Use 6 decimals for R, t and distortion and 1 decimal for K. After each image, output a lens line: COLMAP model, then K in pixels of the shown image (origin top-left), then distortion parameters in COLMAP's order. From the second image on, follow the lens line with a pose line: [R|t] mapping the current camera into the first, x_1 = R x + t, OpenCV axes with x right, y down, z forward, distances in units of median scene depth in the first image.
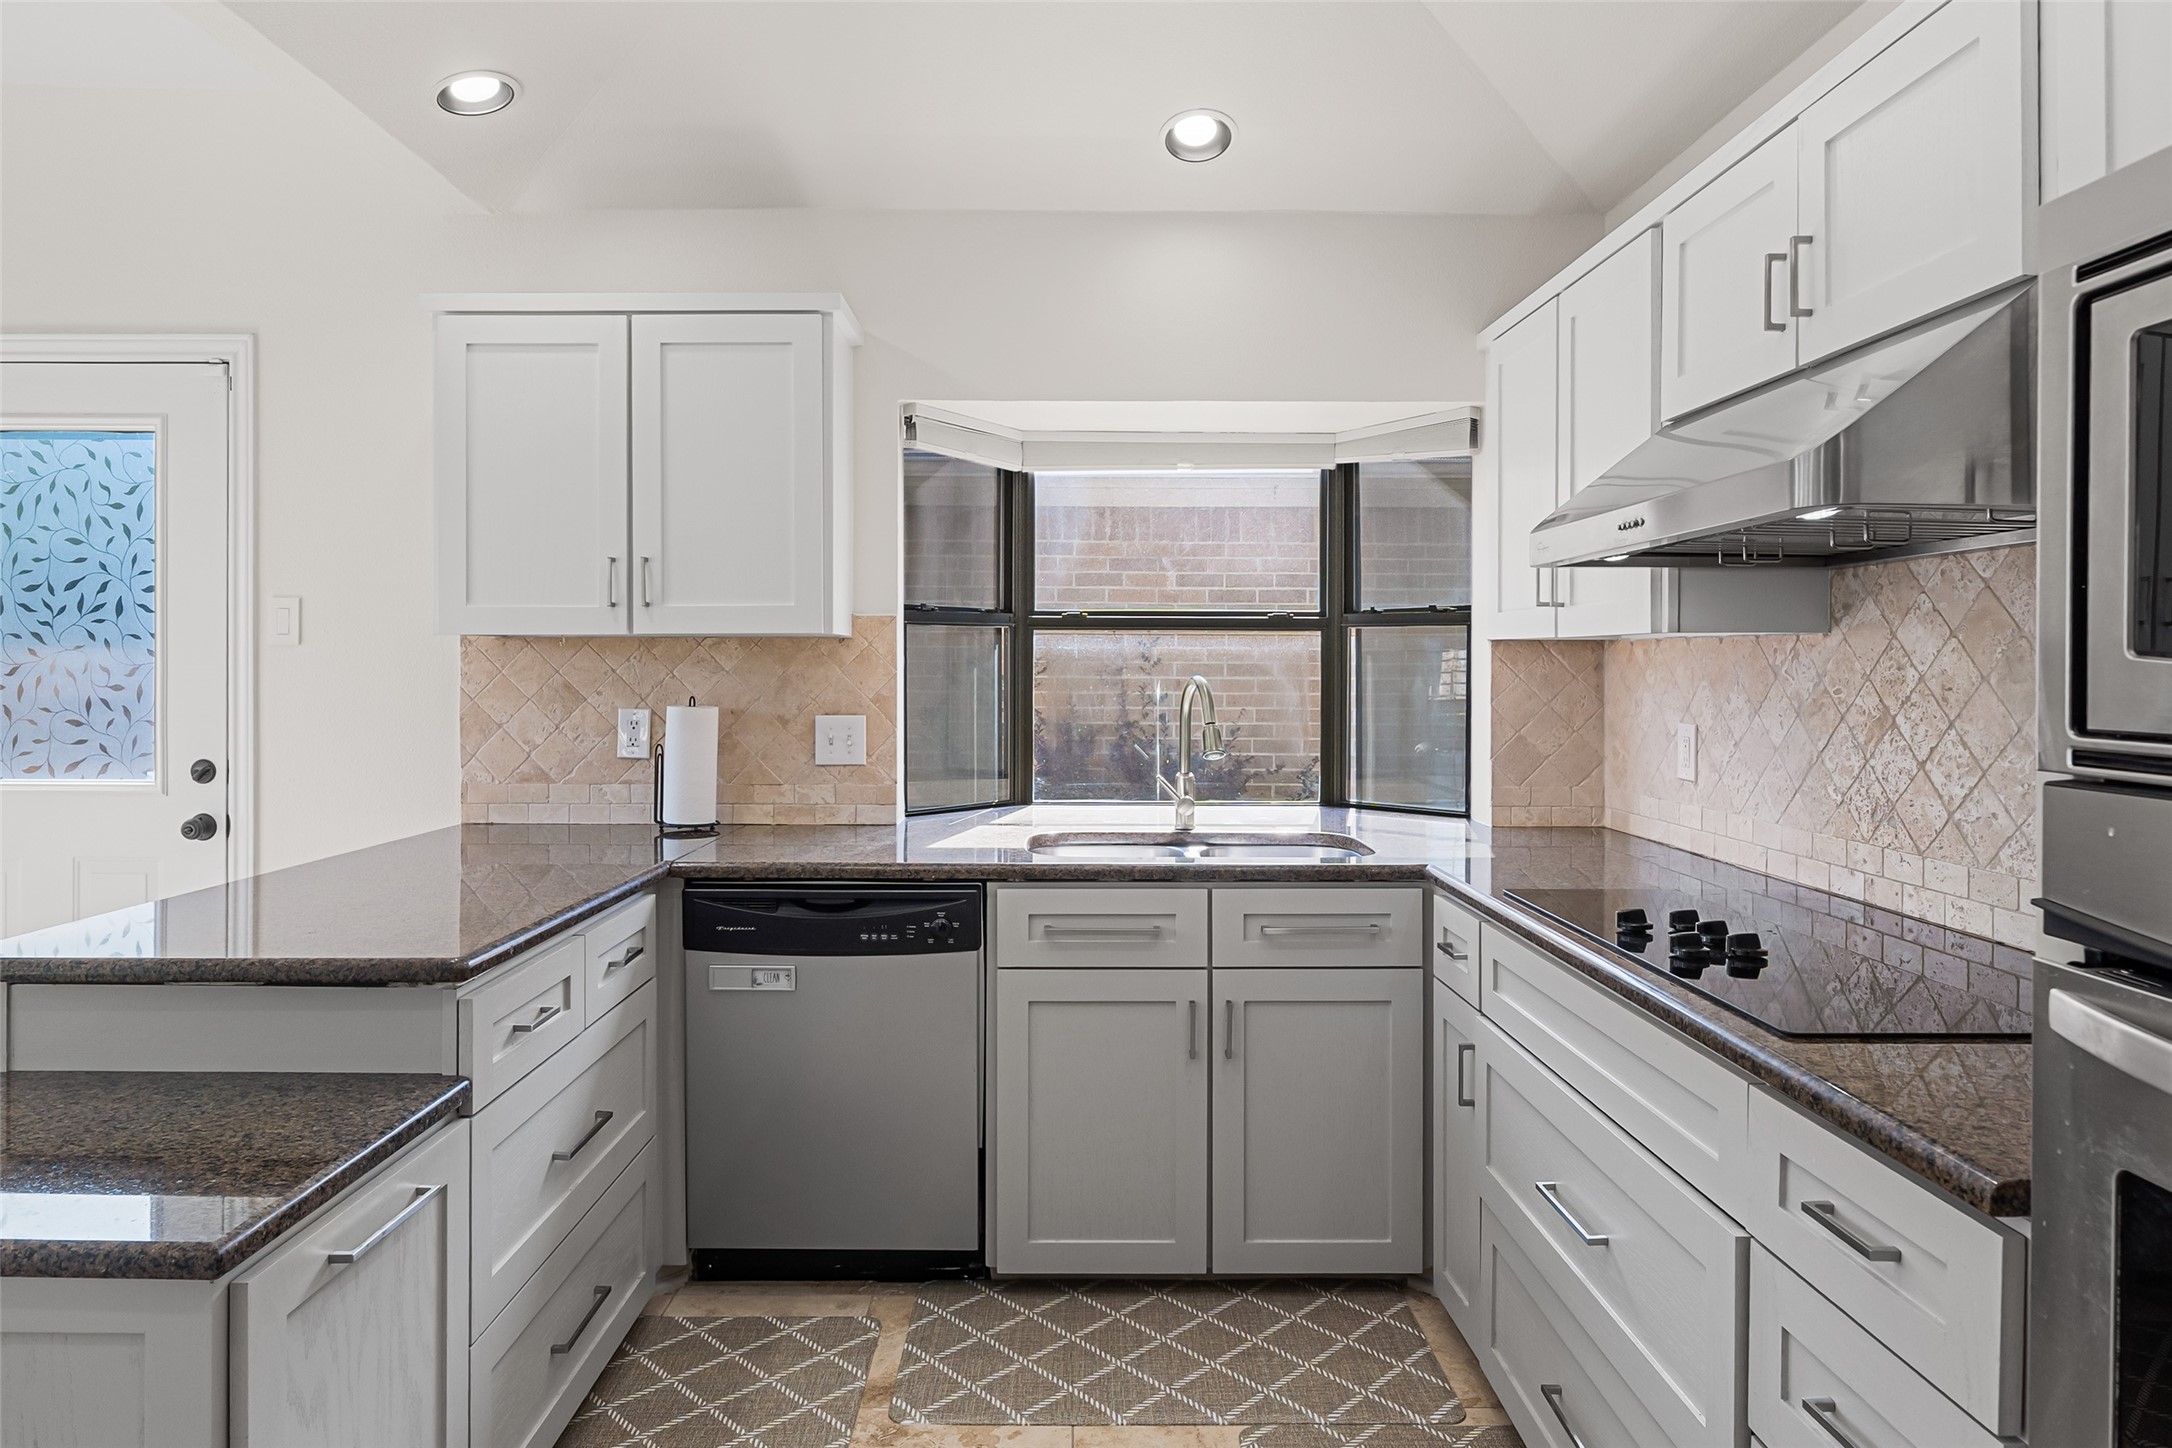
lens RADIAL K [[1247.9, 0, 1043.3], [0, 1247.9, 668.0], [0, 0, 1]] dist [-0.007031, 0.002258]
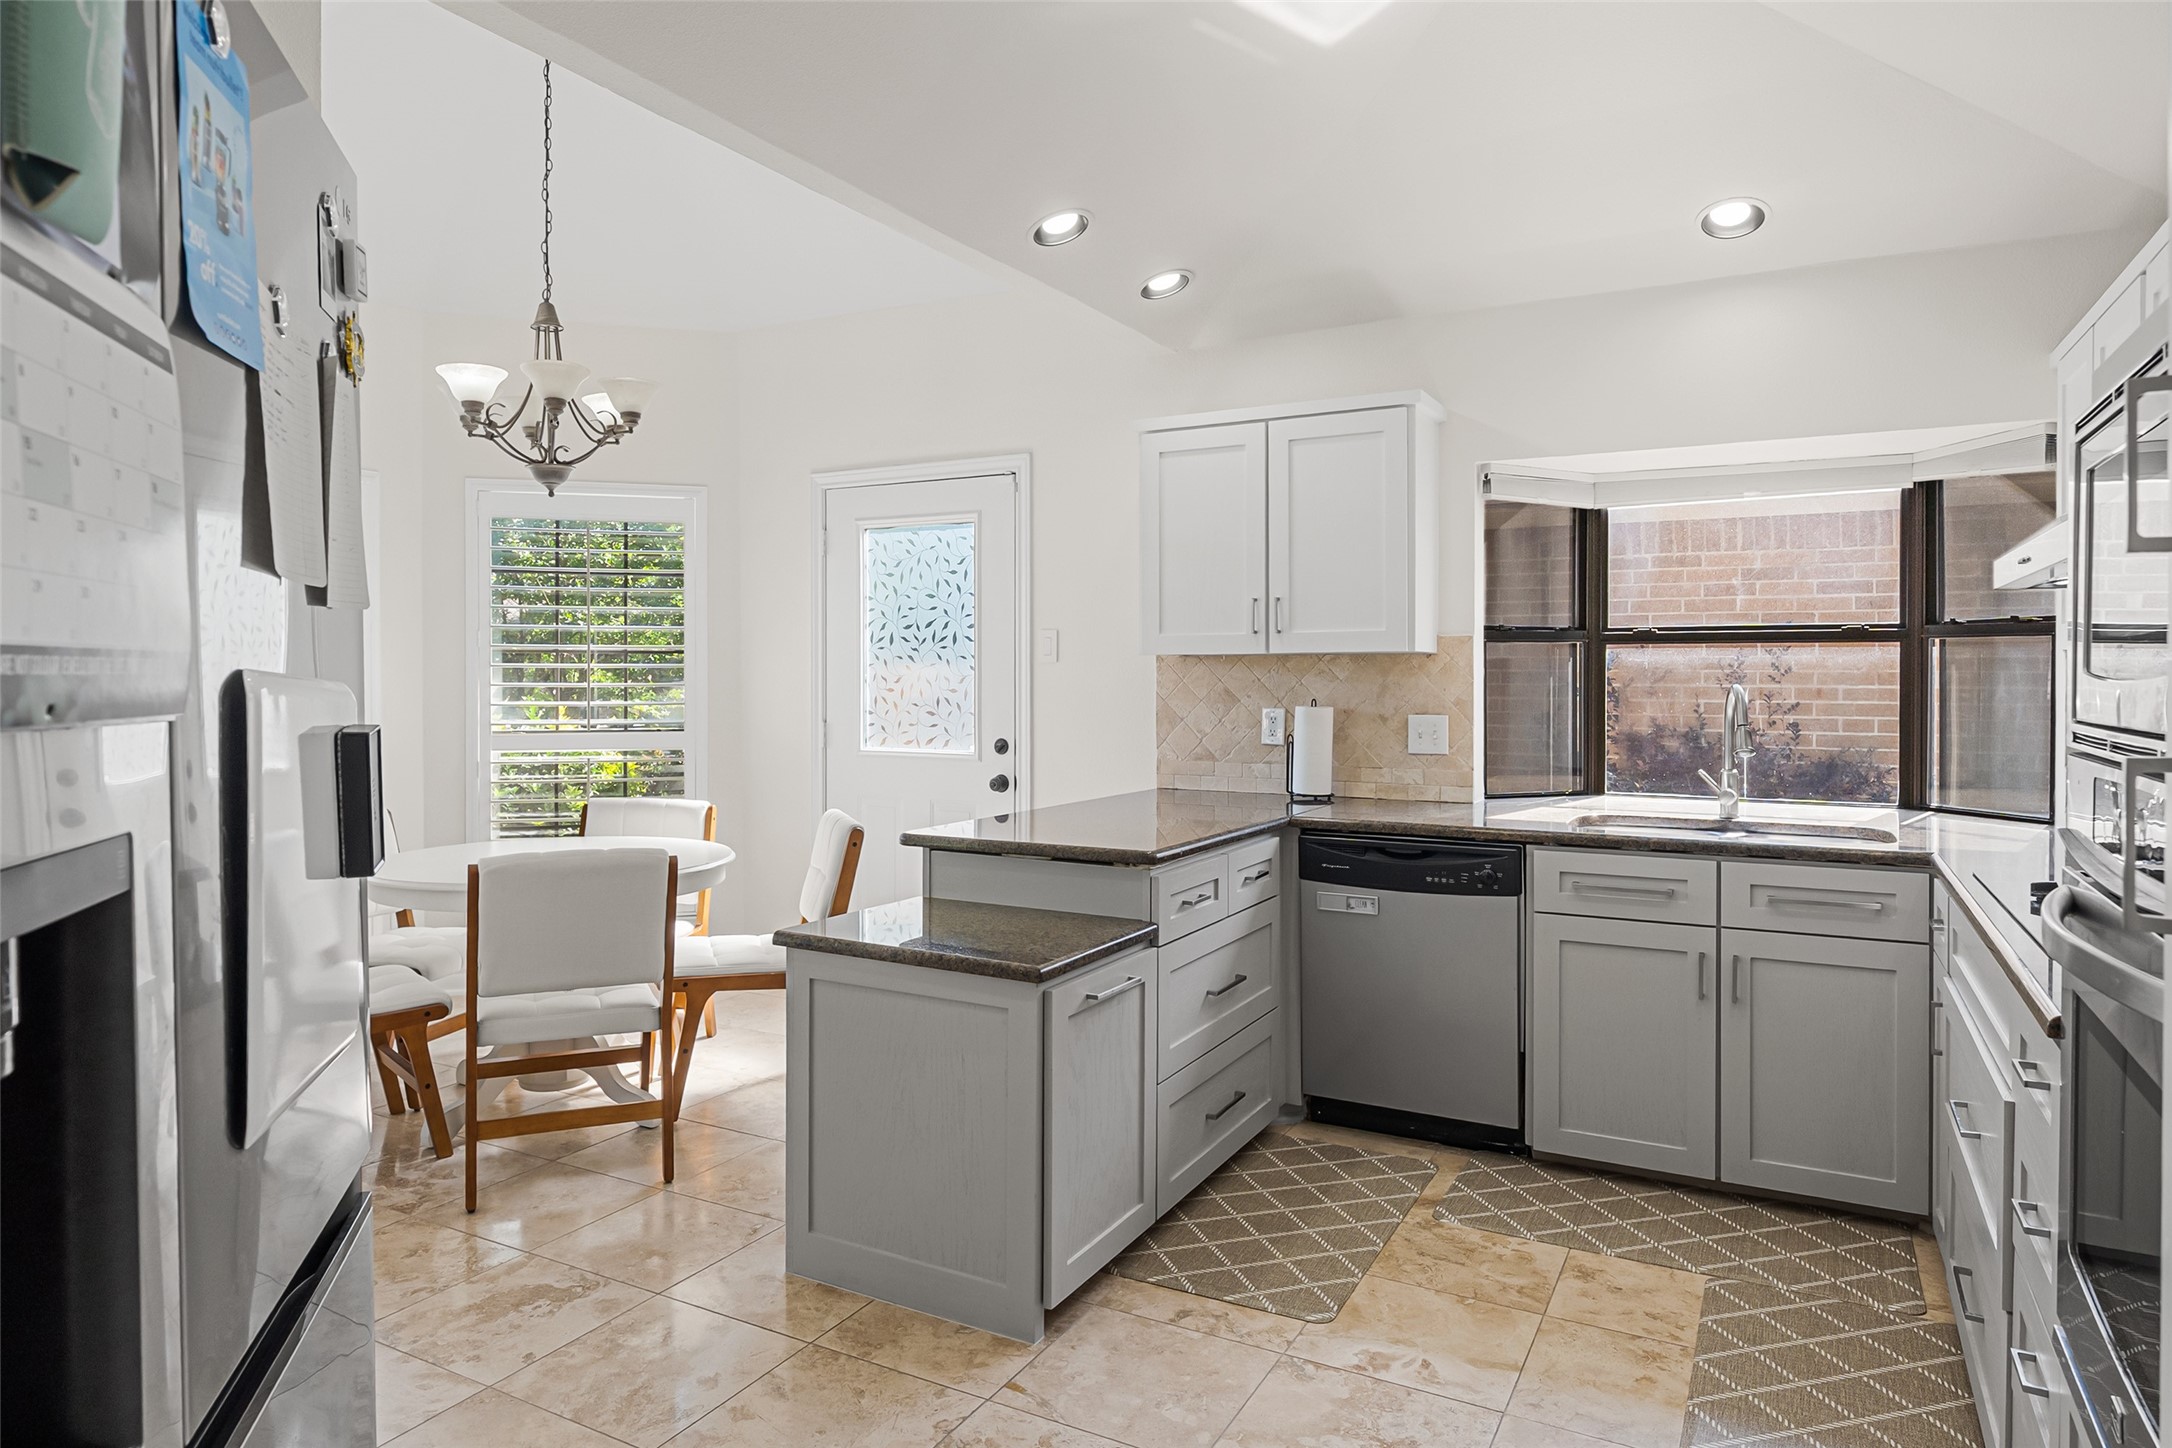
lens RADIAL K [[1247.9, 0, 1082.9], [0, 1247.9, 709.5], [0, 0, 1]] dist [-0.007031, 0.002258]
pose [[0.876887, 0.011765, -0.480553, 0.166939], [0.000568, 0.999674, 0.025511, -0.000220], [0.480697, -0.022643, 0.876594, -0.336776]]
